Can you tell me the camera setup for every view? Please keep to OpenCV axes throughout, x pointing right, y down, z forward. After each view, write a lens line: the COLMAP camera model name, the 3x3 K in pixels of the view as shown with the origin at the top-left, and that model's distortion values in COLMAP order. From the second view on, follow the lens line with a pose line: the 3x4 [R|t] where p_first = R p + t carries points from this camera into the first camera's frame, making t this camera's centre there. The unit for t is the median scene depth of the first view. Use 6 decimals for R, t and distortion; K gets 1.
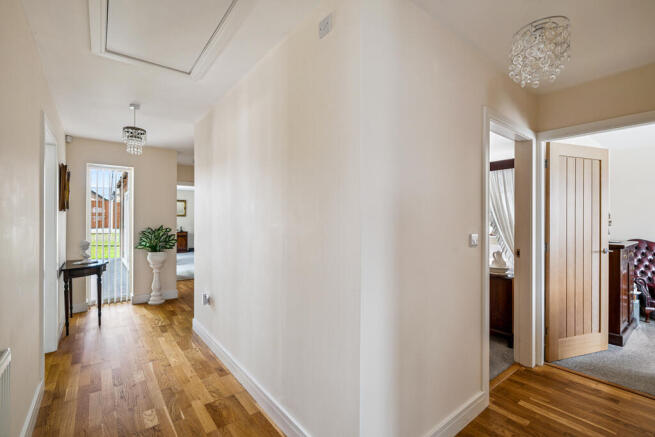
lens RADIAL K [[295.2, 0, 327.6], [0, 295.2, 219.6], [0, 0, 1]] dist [-0.000792, -0.000318]
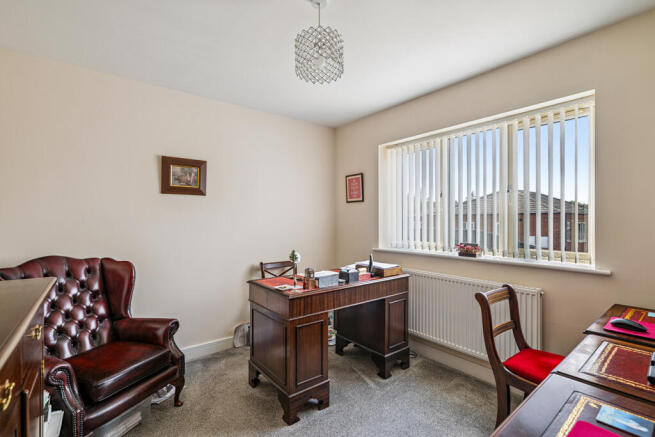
lens RADIAL K [[295.2, 0, 327.3], [0, 295.2, 219.8], [0, 0, 1]] dist [-0.000792, -0.000318]
pose [[-0.001253, -0.002517, 0.999996, 0.603217], [0.000621, 0.999997, 0.002518, 0.007667], [-0.999999, 0.000625, -0.001252, 0.578885]]
